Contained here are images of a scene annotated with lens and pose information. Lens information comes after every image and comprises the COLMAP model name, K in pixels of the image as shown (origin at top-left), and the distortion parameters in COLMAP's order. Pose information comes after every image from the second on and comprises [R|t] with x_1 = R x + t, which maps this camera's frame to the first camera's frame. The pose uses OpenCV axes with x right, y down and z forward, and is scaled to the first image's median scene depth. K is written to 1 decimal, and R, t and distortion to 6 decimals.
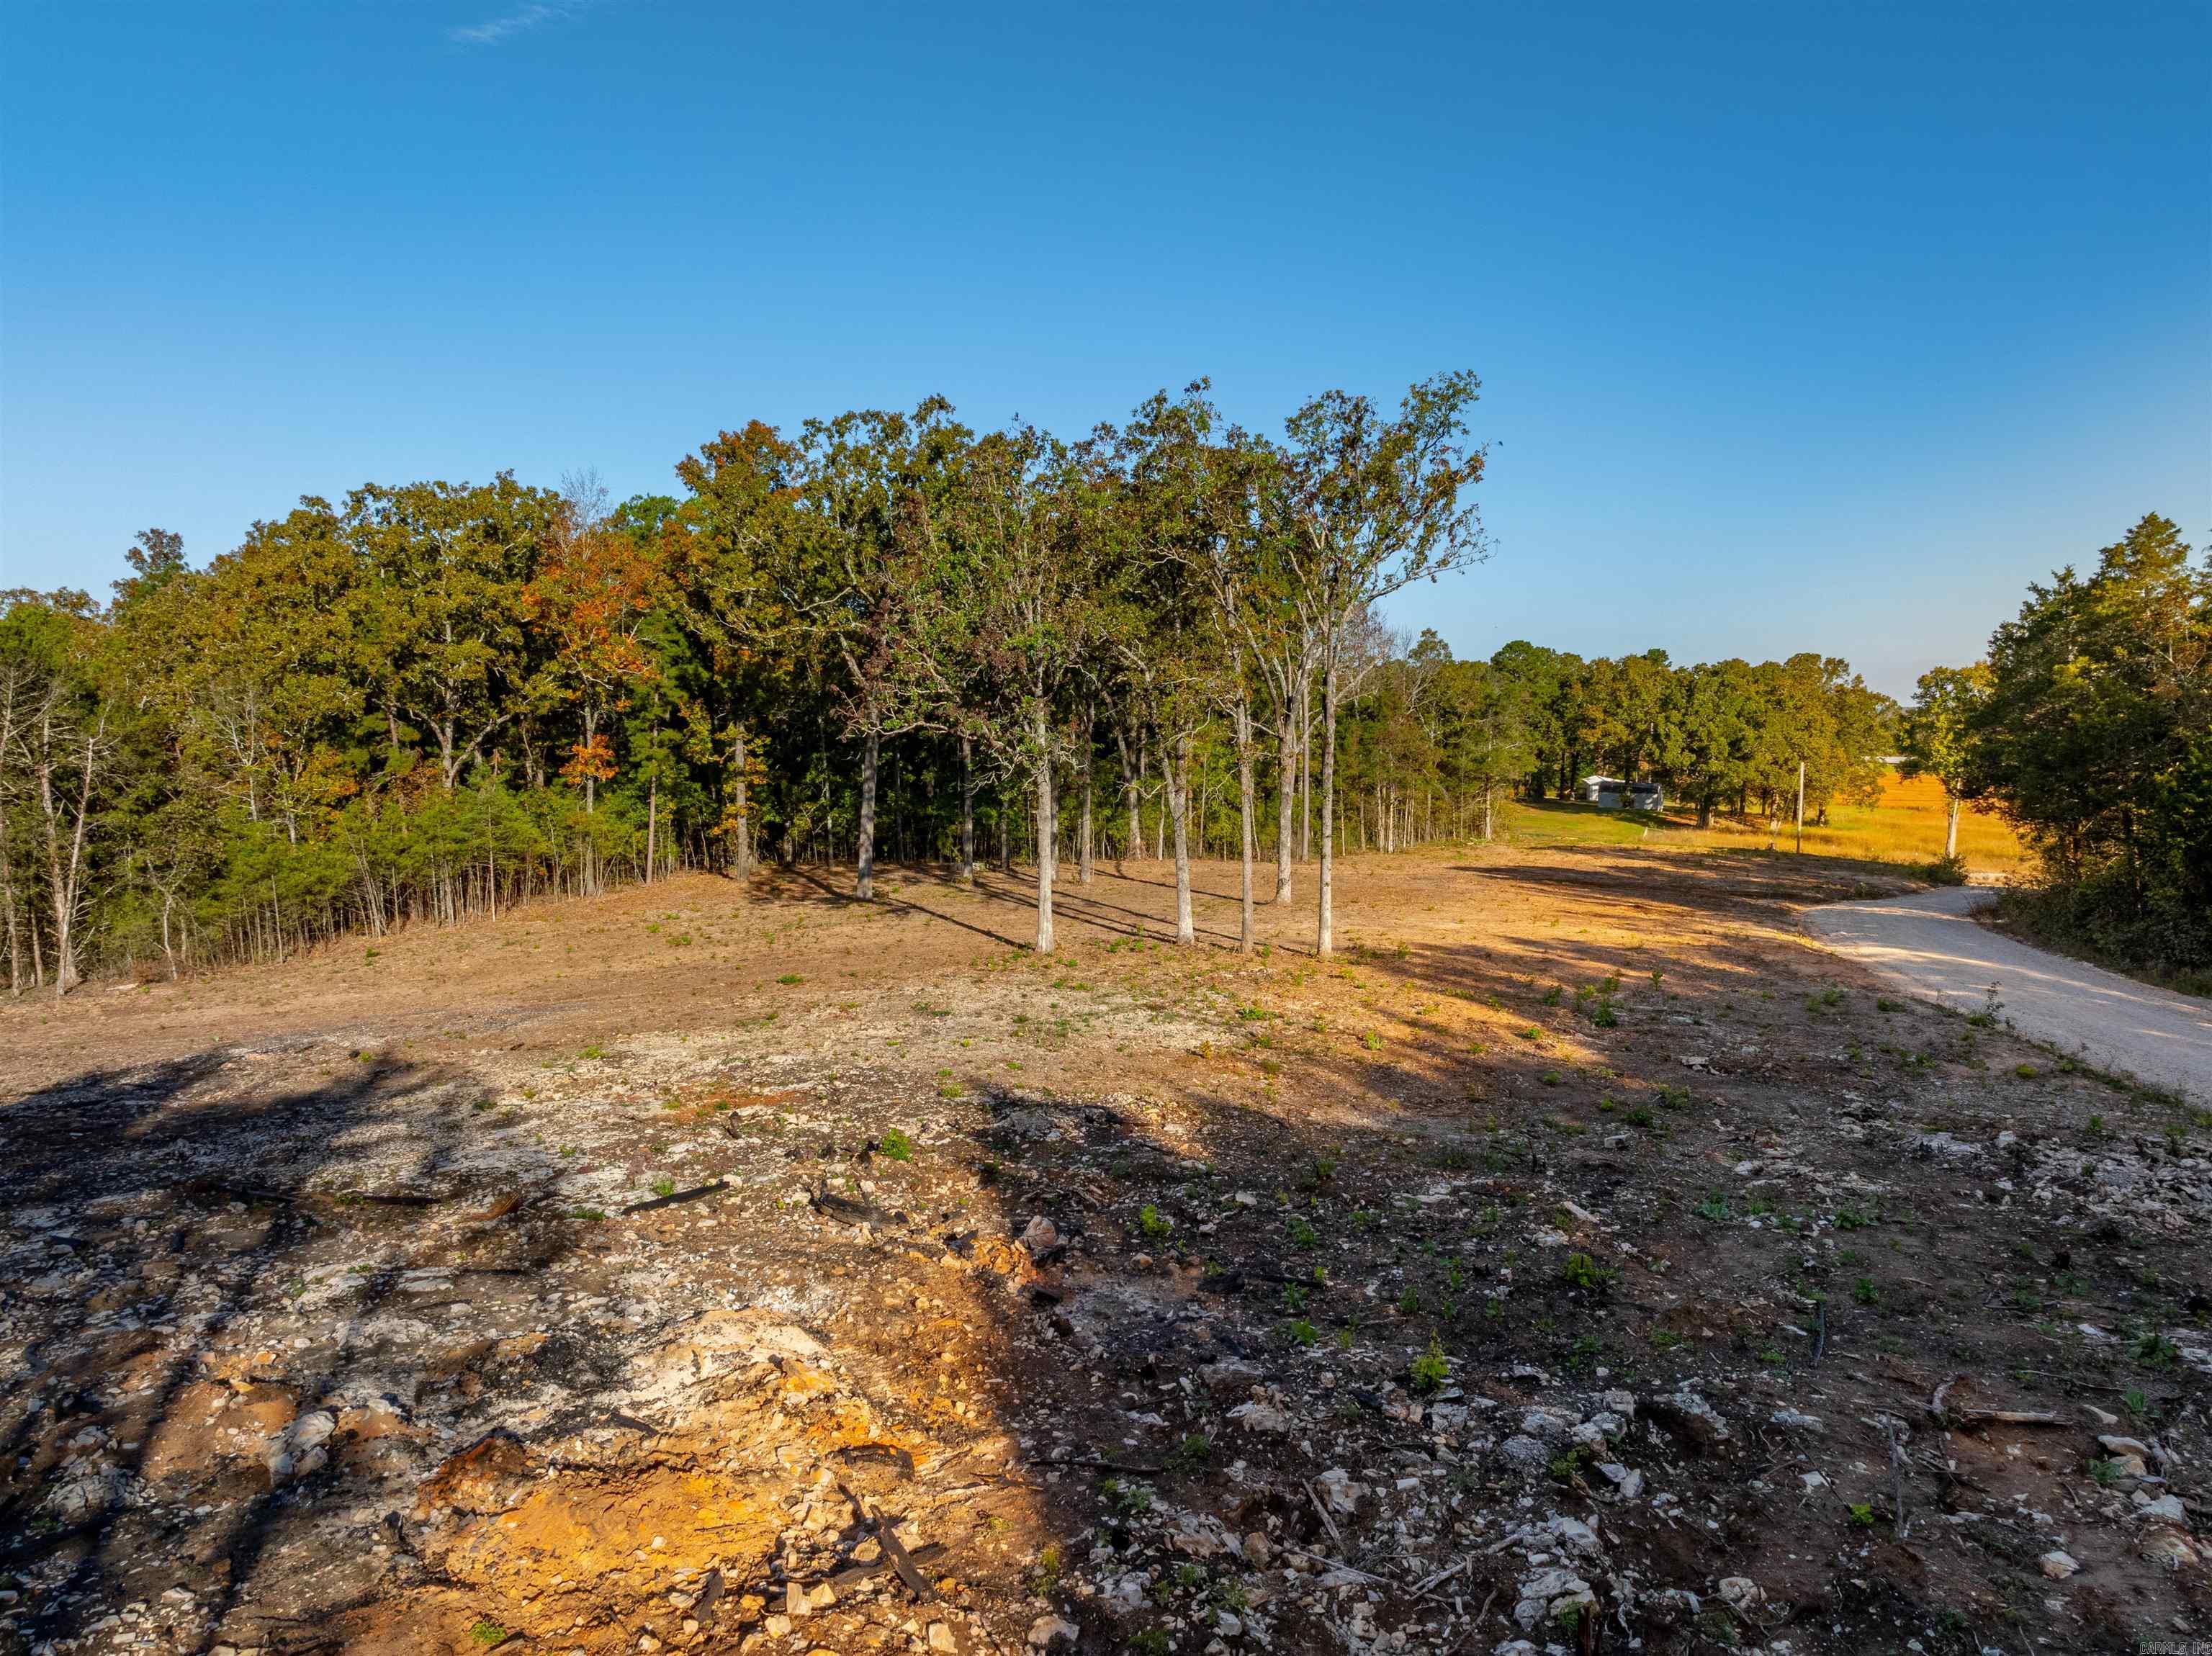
lens RADIAL K [[1557.5, 0, 1106.0], [0, 1557.5, 828.0], [0, 0, 1]] dist [-0.029809, 0.038015]
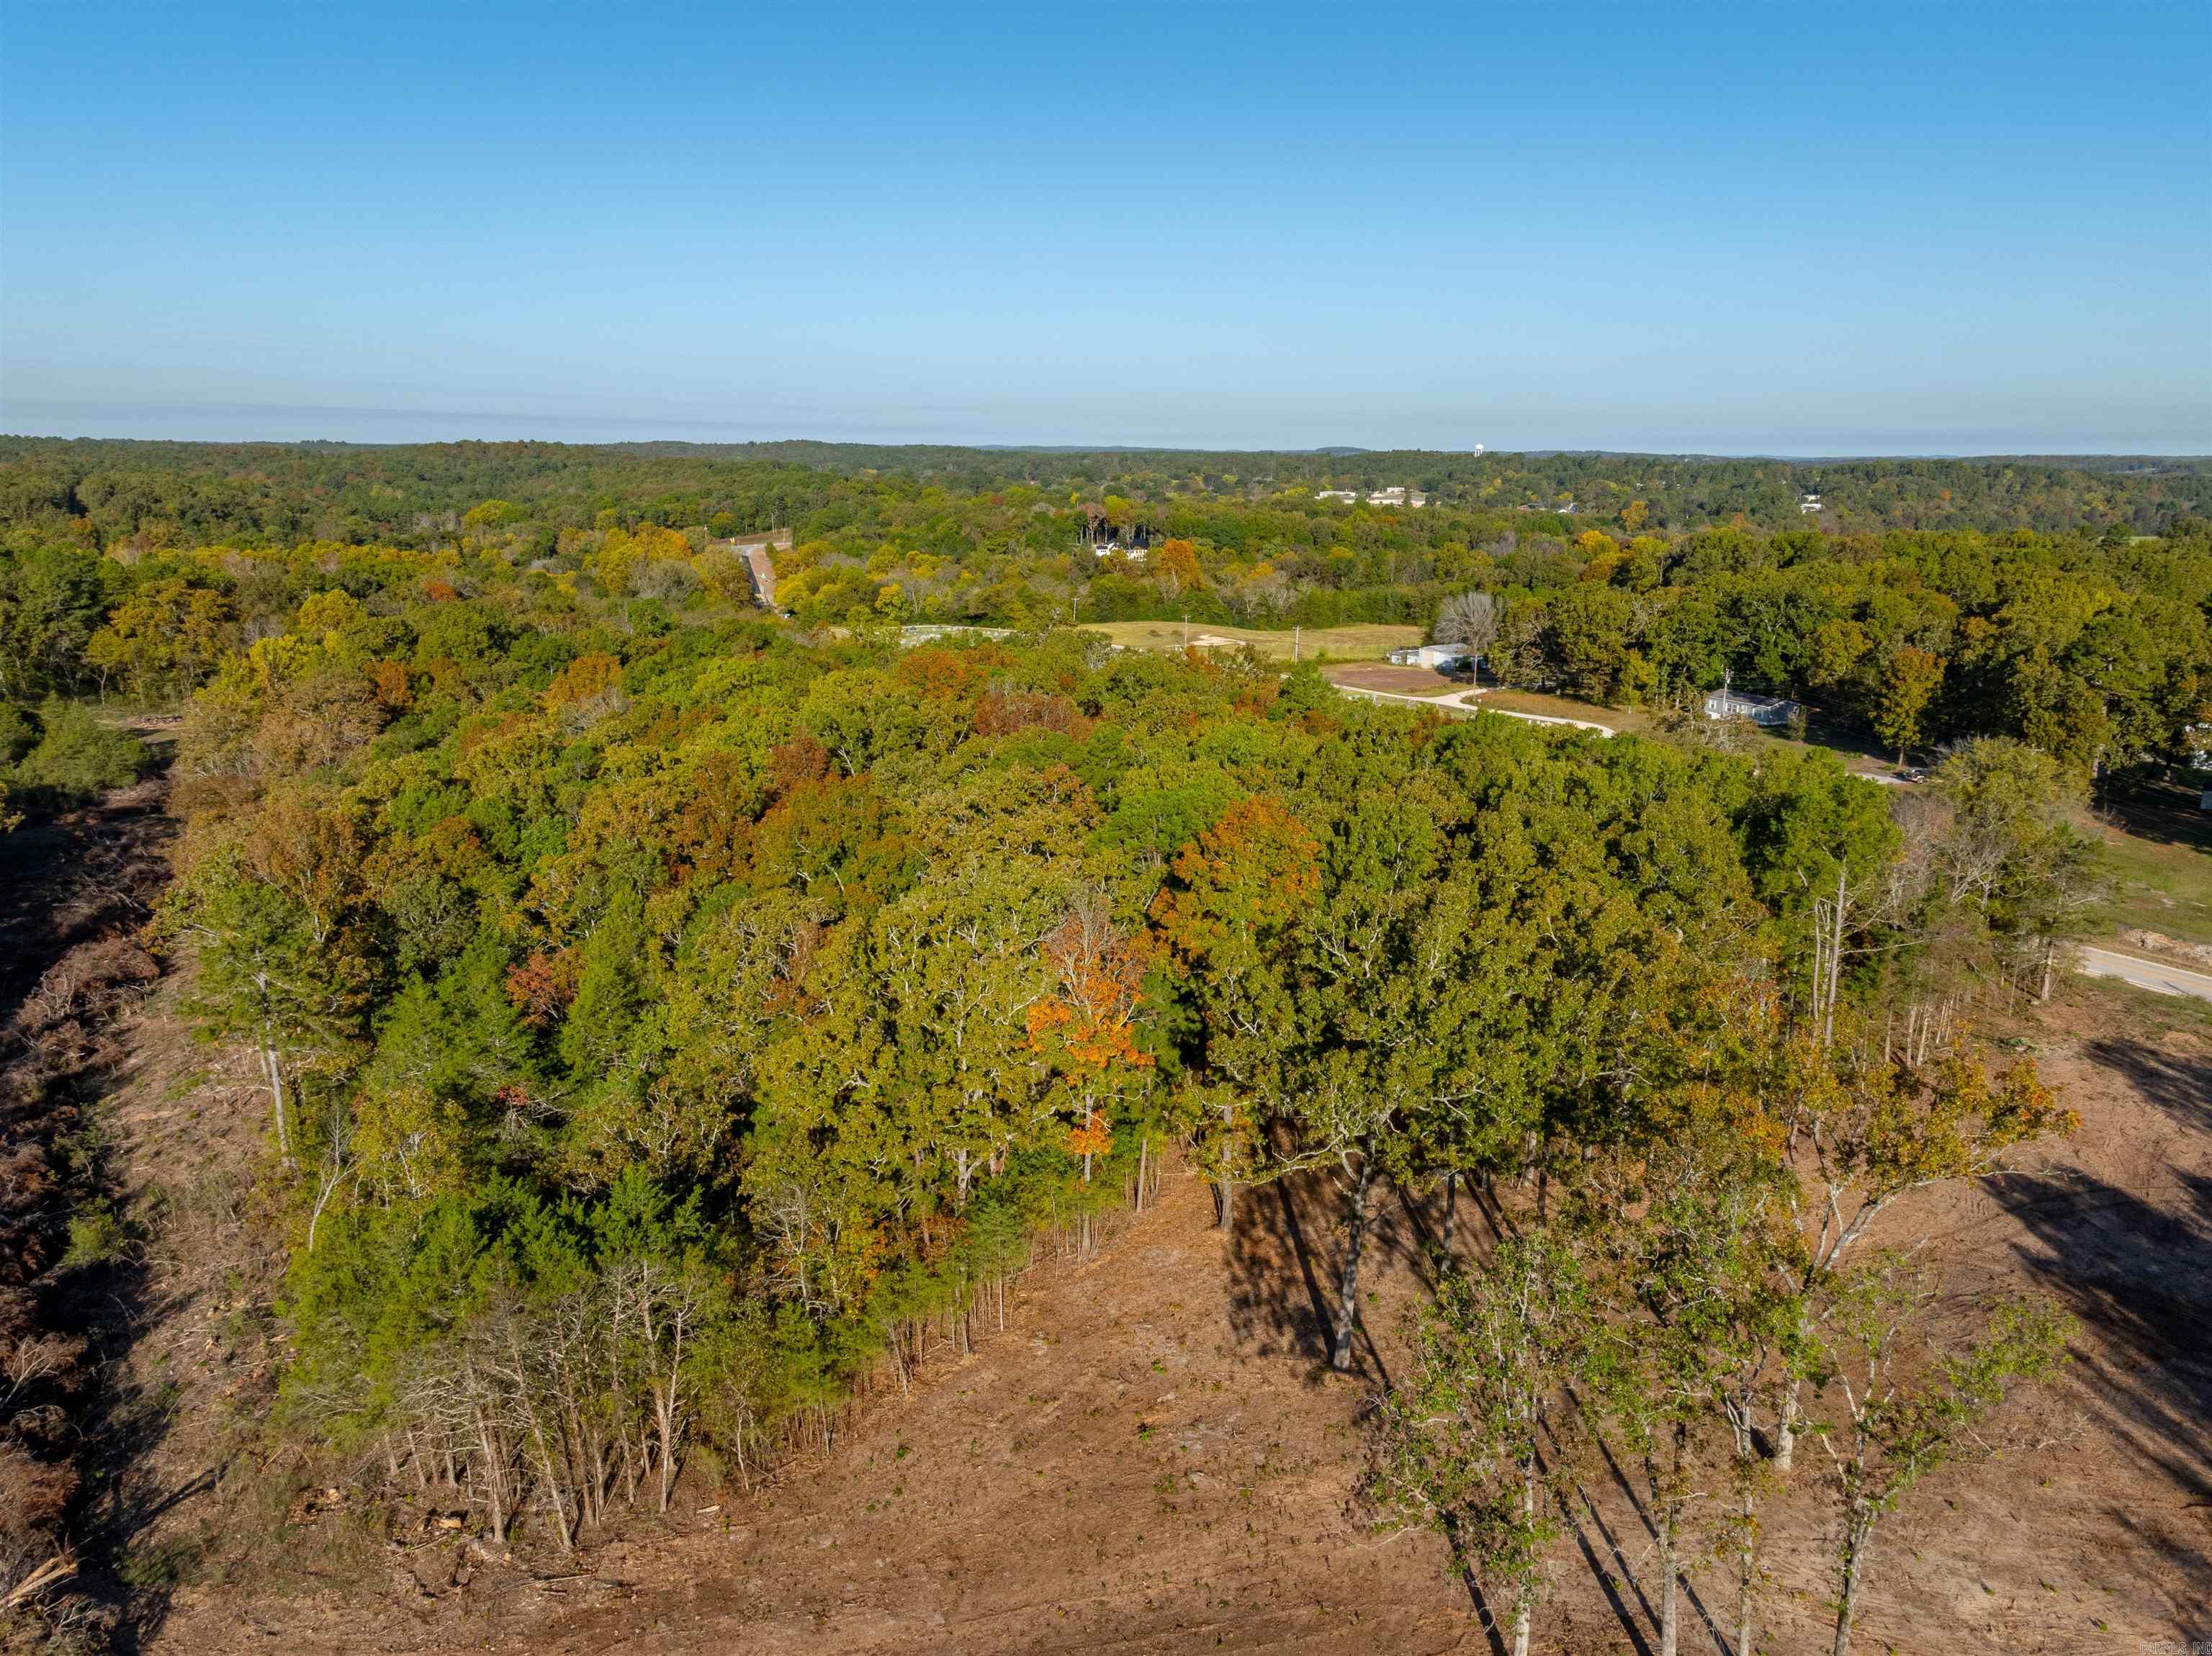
lens RADIAL K [[1555.3, 0, 1109.7], [0, 1555.3, 821.5], [0, 0, 1]] dist [-0.034704, 0.056237]
pose [[0.954155, 0.069903, -0.291036, -0.034502], [-0.023107, 0.986647, 0.161224, -0.551082], [0.298420, -0.147108, 0.943030, 0.054953]]
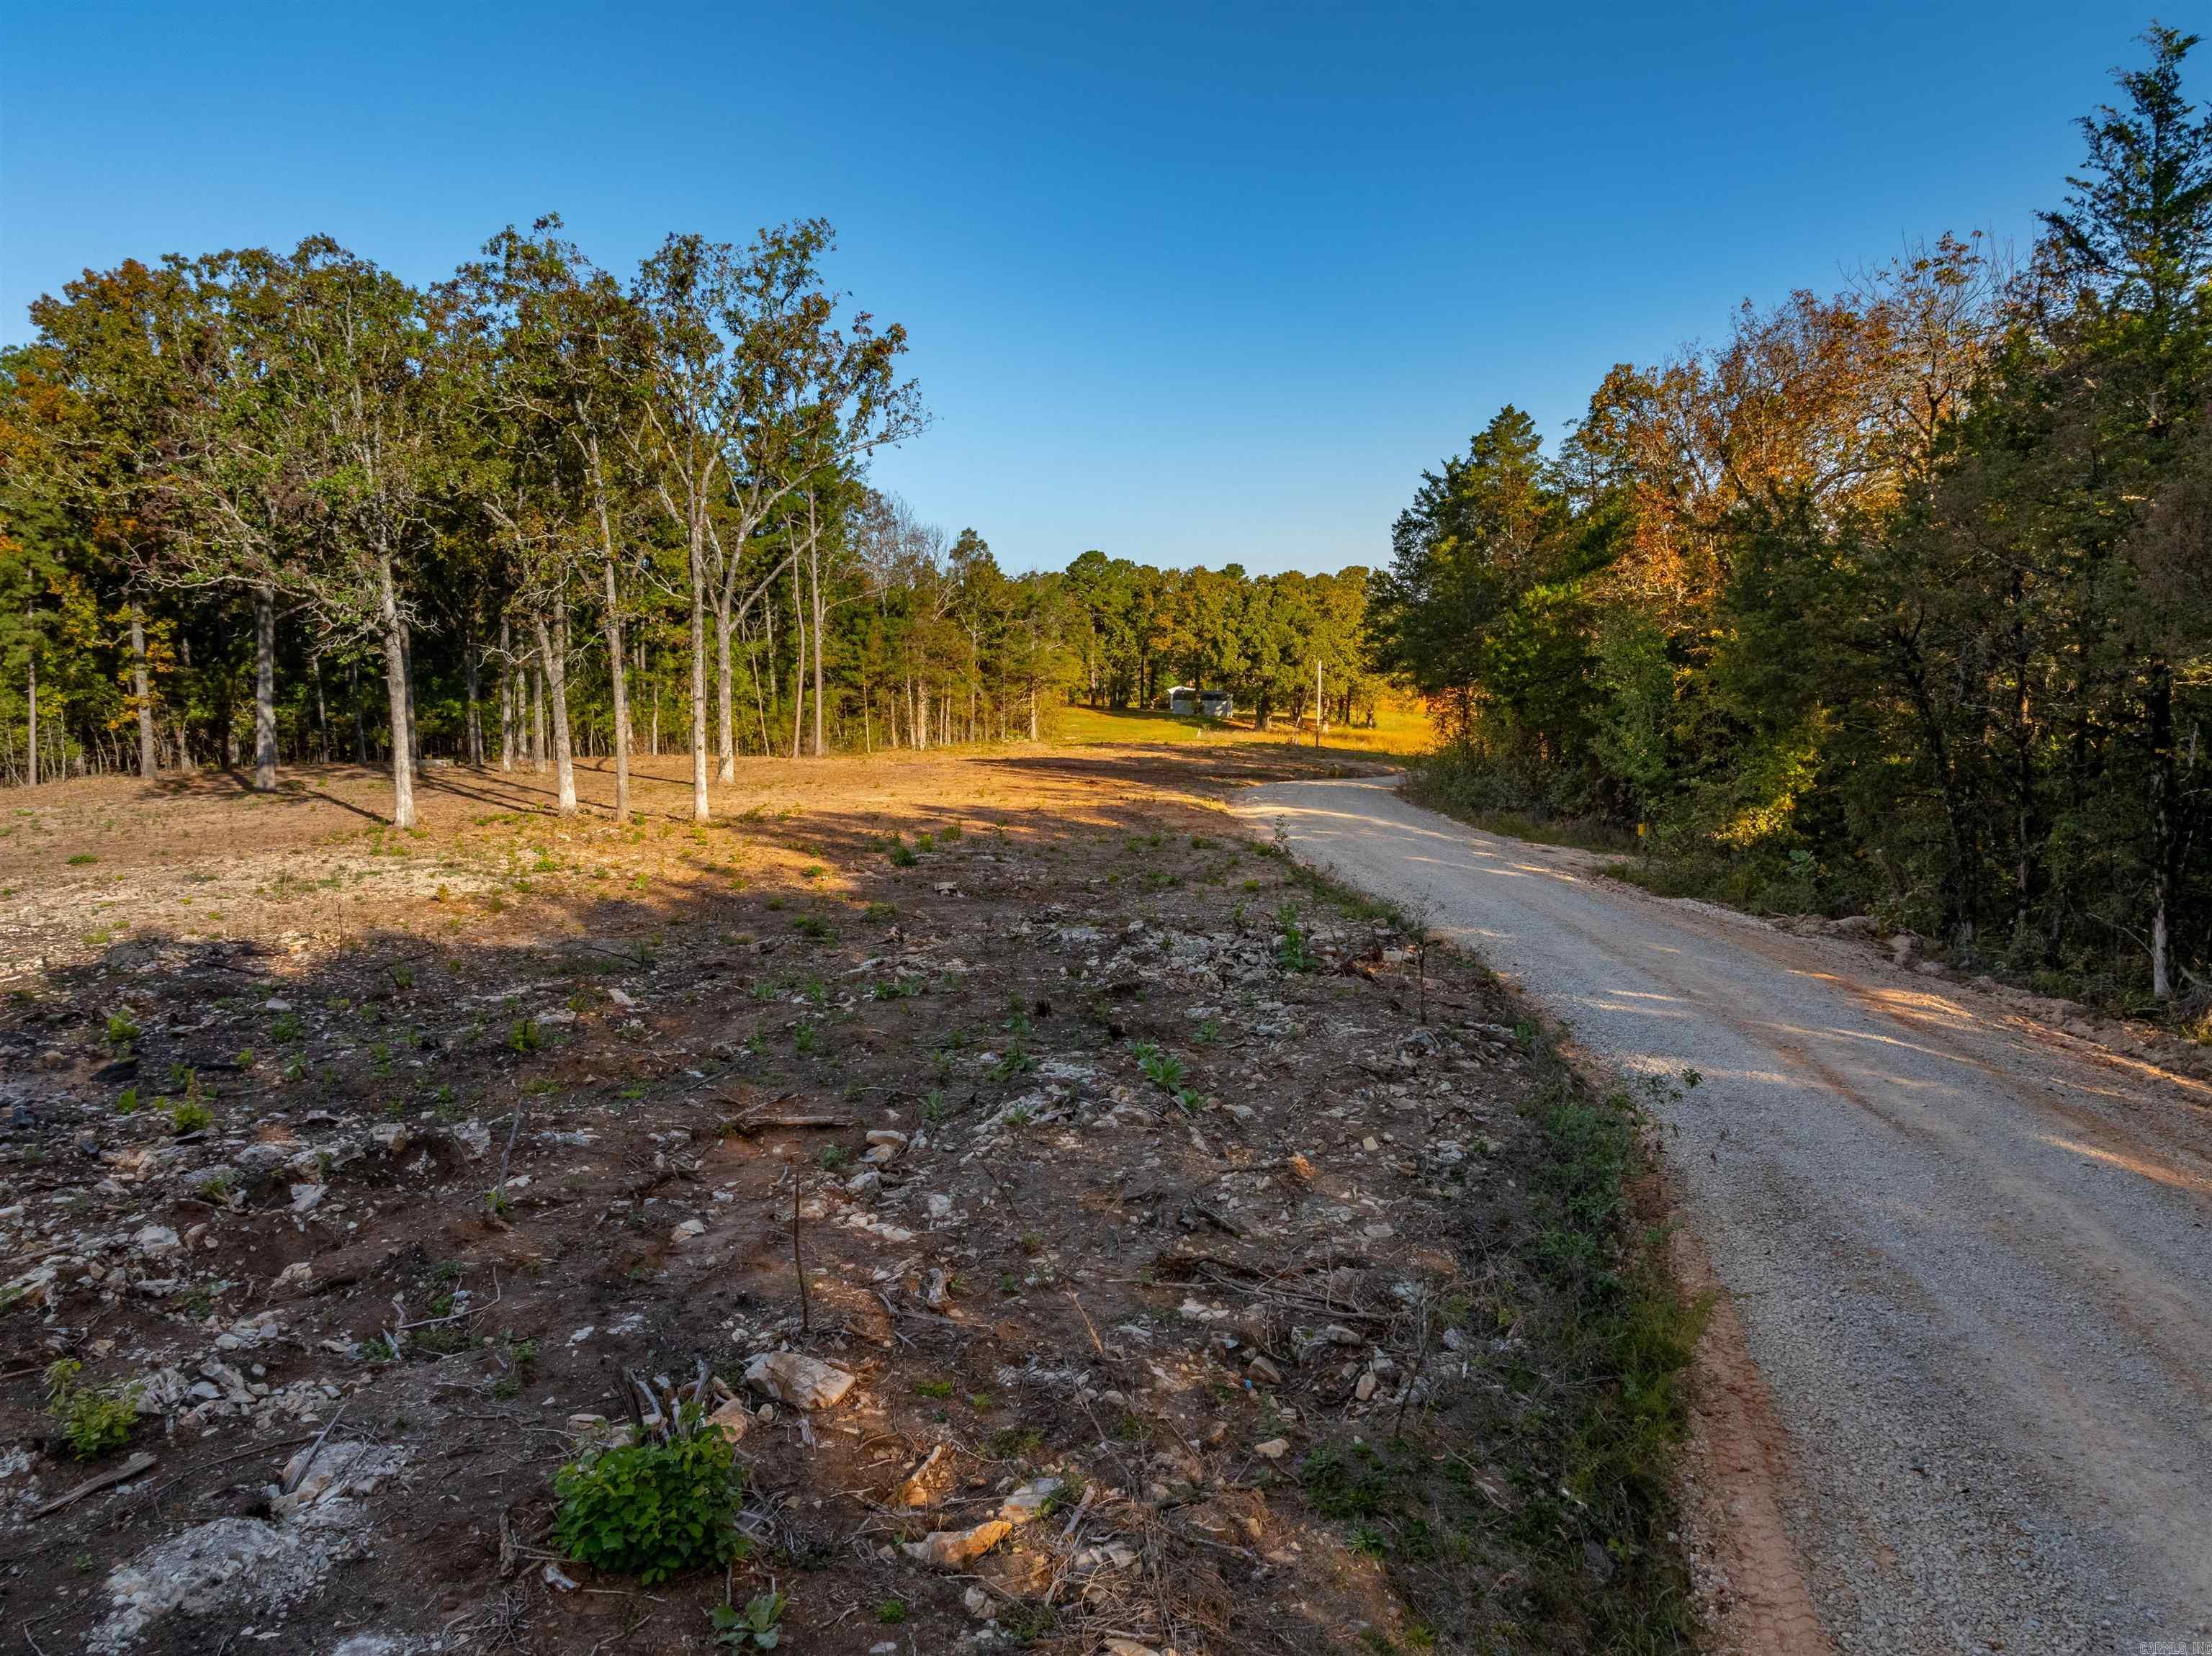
lens RADIAL K [[1558.7, 0, 1118.4], [0, 1558.7, 829.7], [0, 0, 1]] dist [-0.026952, 0.023392]
pose [[0.970823, -0.027350, 0.238231, 0.136340], [0.015144, 0.998484, 0.052917, 0.033243], [-0.239317, -0.047765, 0.969766, -0.011492]]
